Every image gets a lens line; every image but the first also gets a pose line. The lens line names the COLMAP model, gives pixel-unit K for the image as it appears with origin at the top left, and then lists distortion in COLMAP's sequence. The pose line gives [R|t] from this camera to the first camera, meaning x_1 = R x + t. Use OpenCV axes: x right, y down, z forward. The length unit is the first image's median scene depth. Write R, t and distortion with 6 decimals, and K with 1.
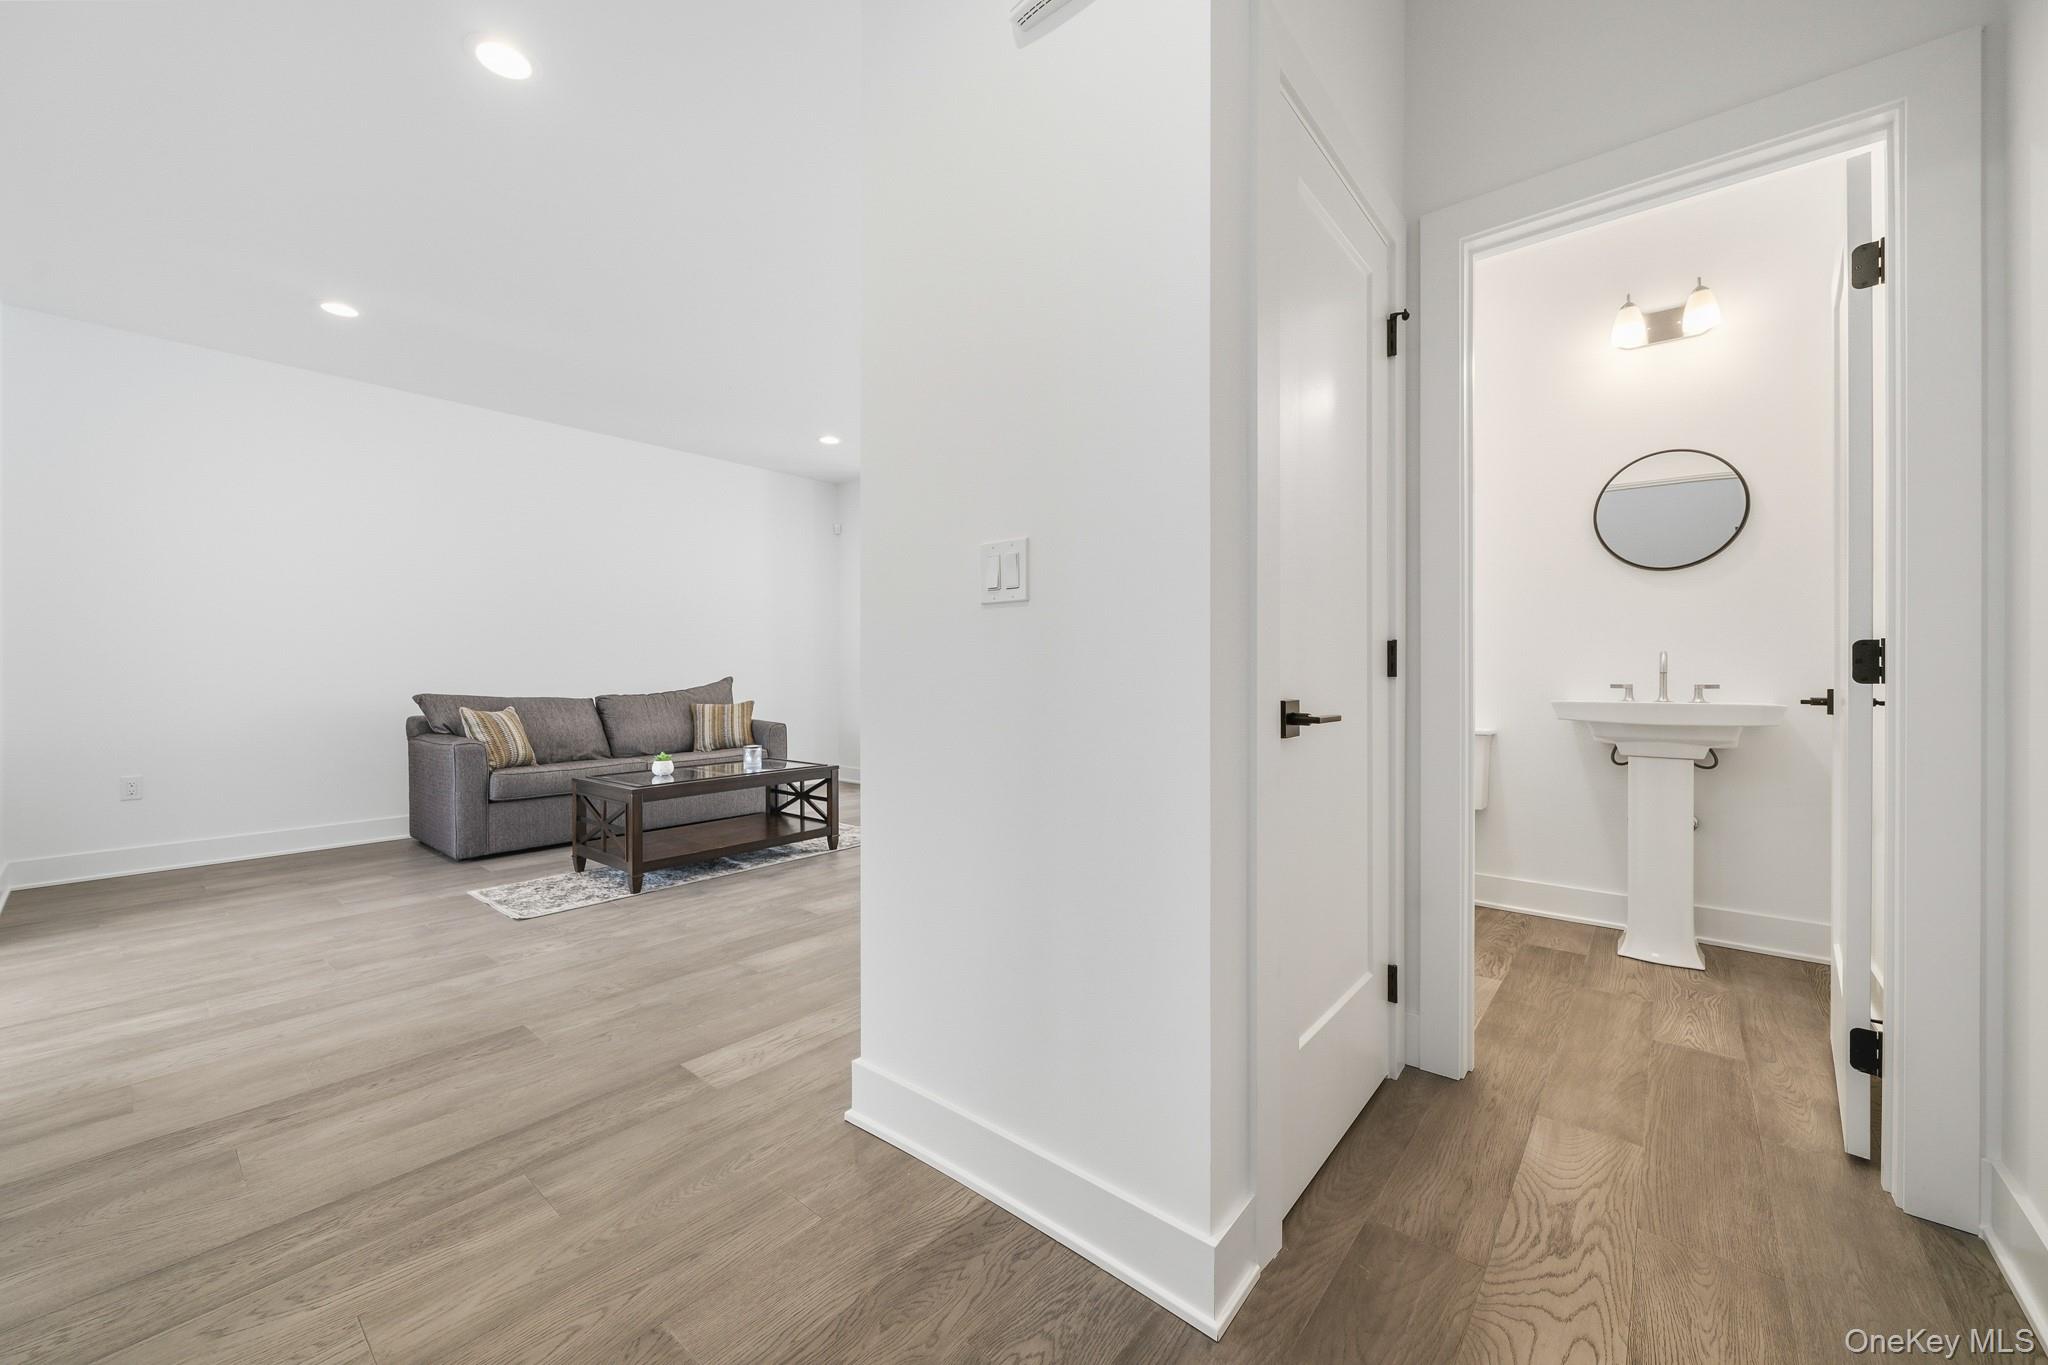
lens RADIAL K [[777.2, 0, 1014.9], [0, 777.2, 672.6], [0, 0, 1]] dist [0.002525, -0.000329]
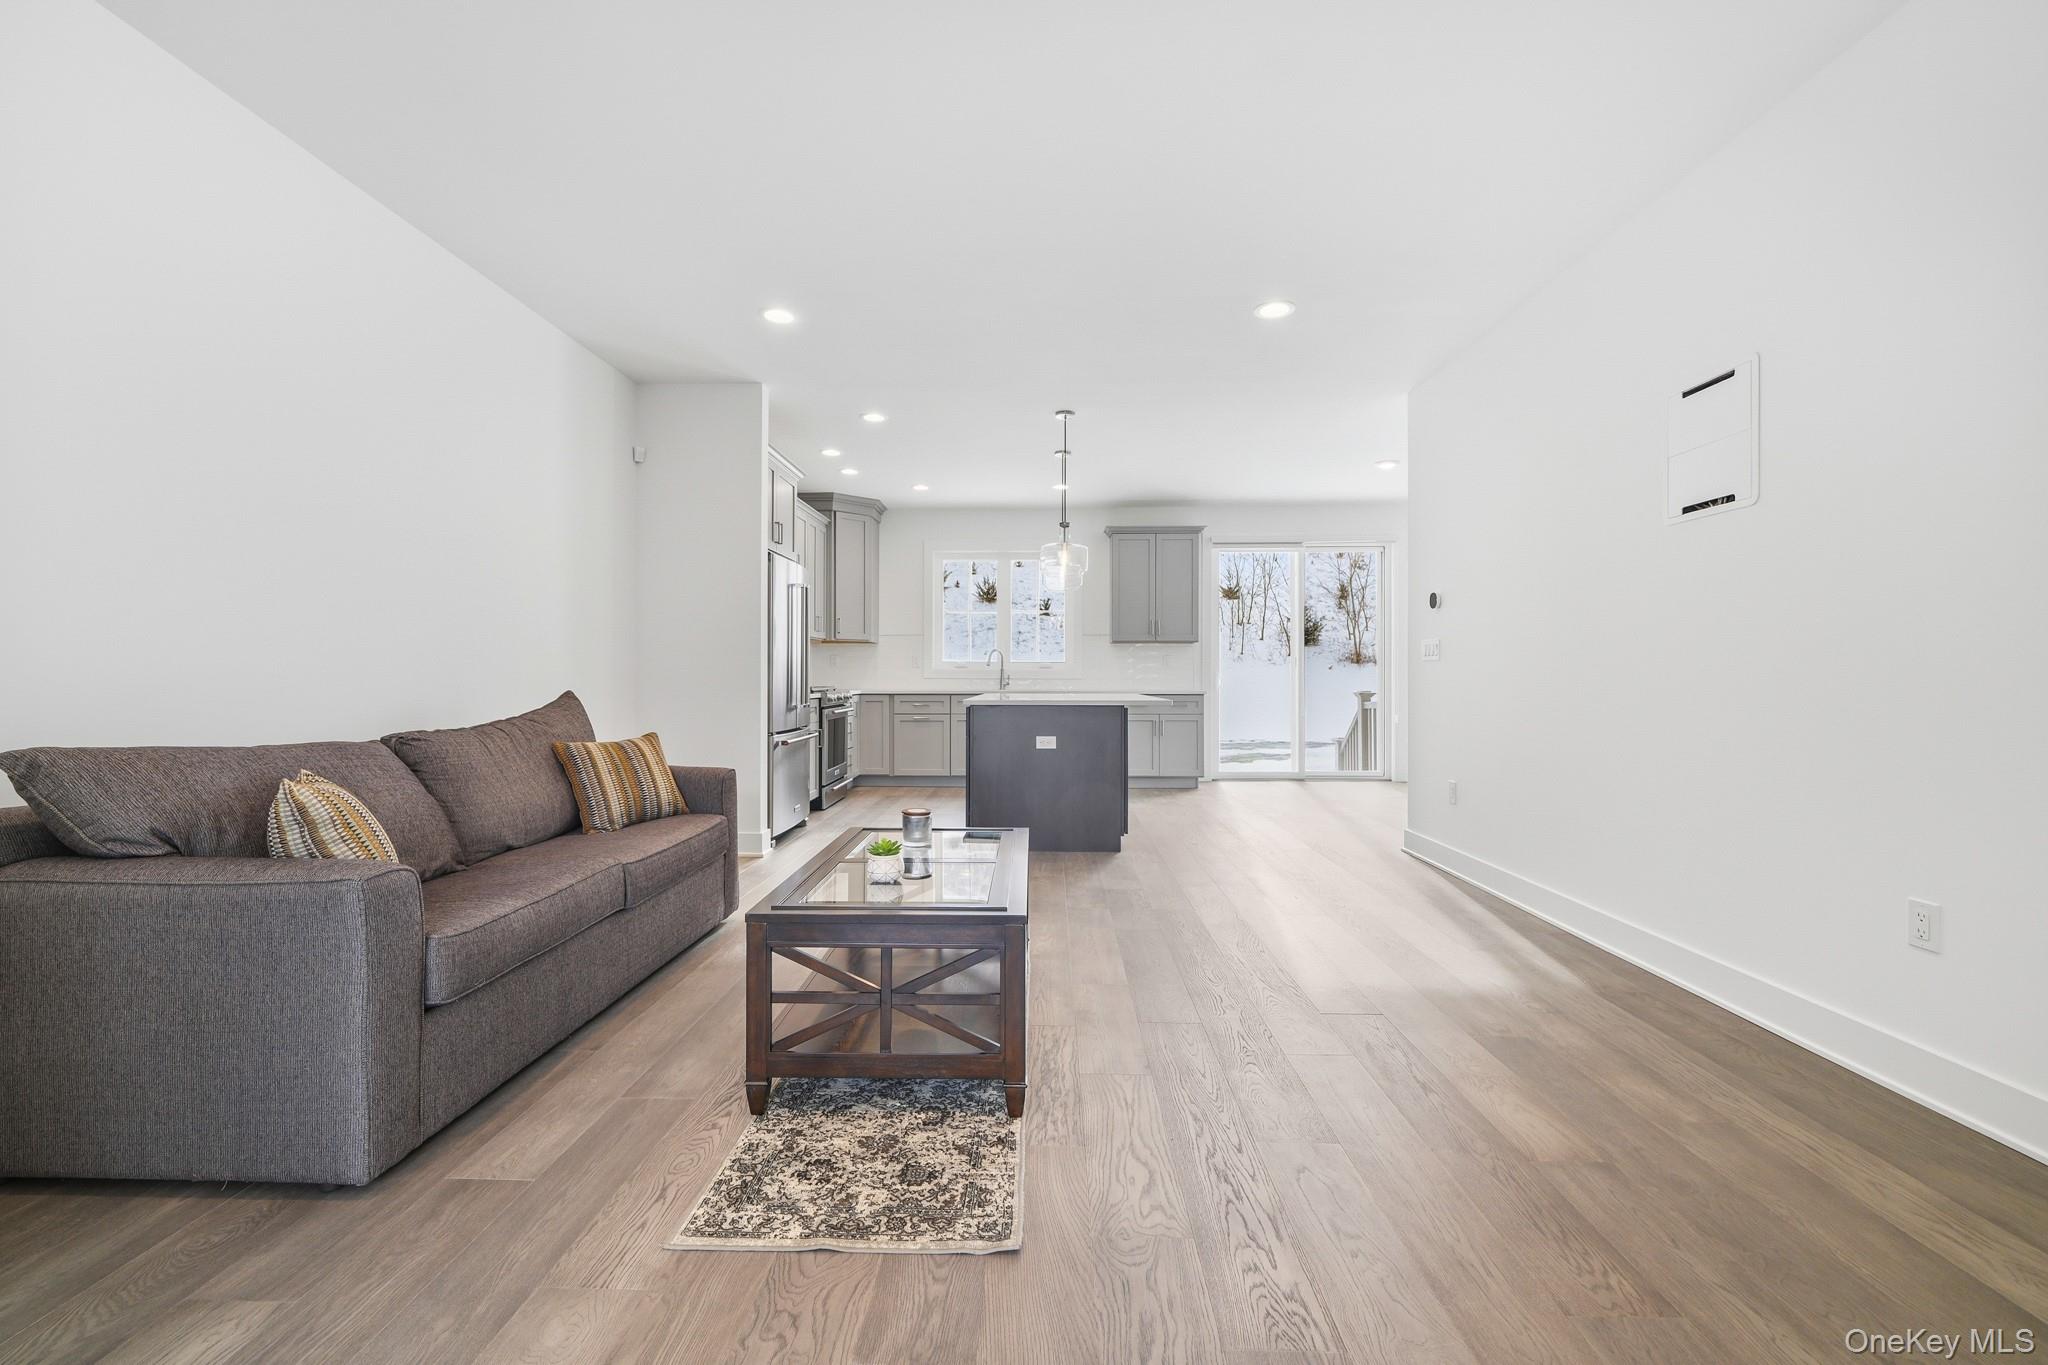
lens RADIAL K [[850.8, 0, 1016.4], [0, 850.8, 672.3], [0, 0, 1]] dist [0.001776, -0.000011]
pose [[0.783919, 0.008052, 0.620811, -0.683776], [-0.001761, 0.999941, -0.010746, -0.003248], [-0.620861, 0.007331, 0.783886, 0.450981]]
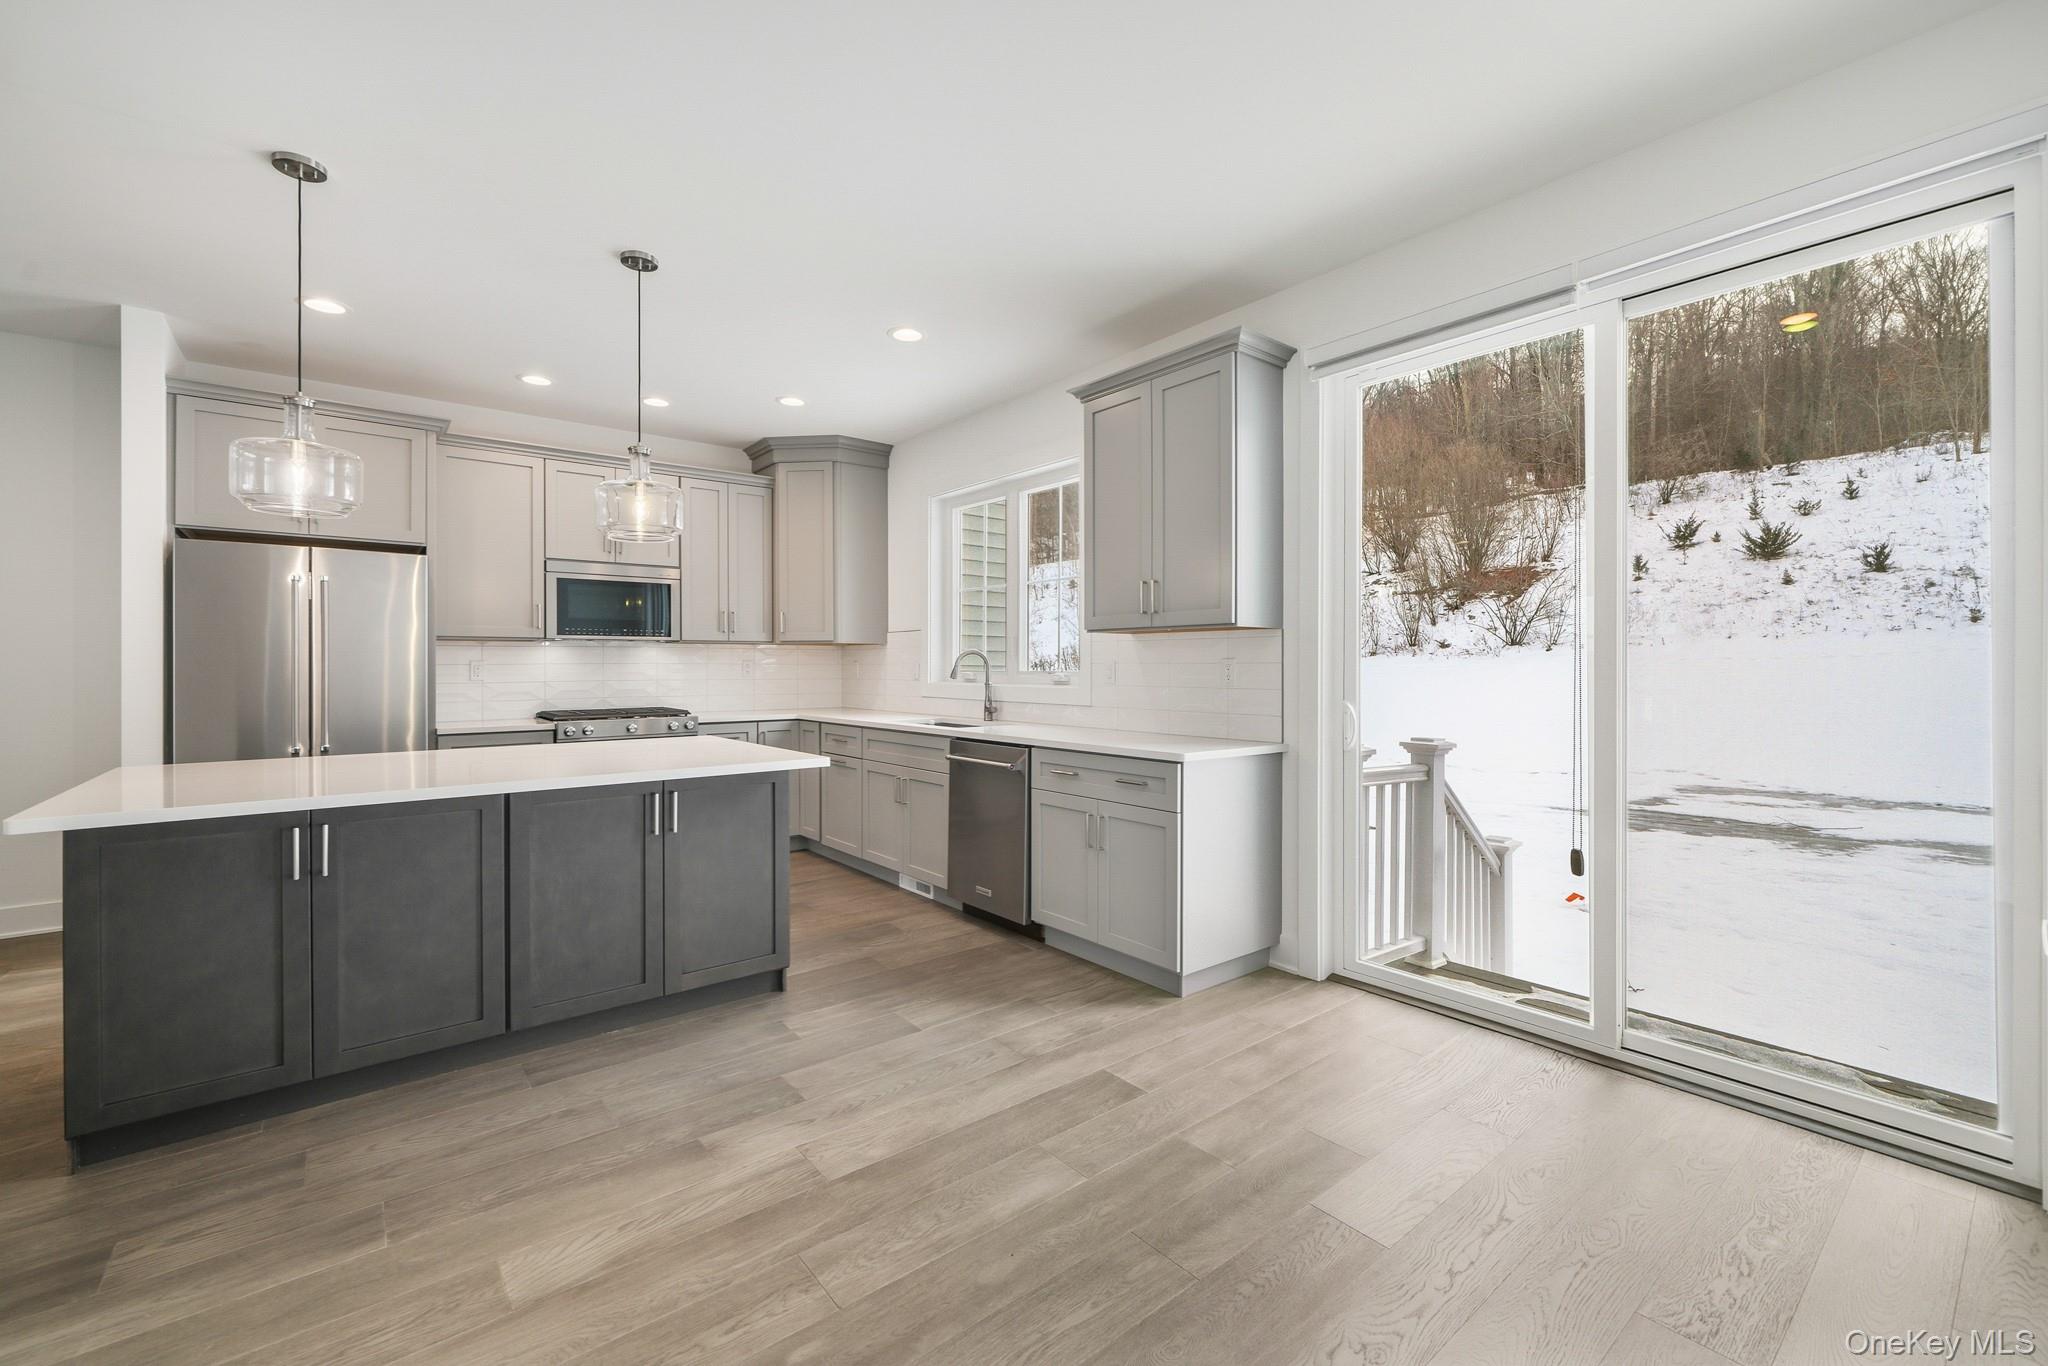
lens RADIAL K [[850.8, 0, 1021.5], [0, 850.8, 671.2], [0, 0, 1]] dist [0.001776, -0.000011]
pose [[0.984708, 0.005334, -0.174133, 0.751266], [-0.004718, 0.999981, 0.003950, -0.054866], [0.174151, -0.003068, 0.984714, 0.898290]]
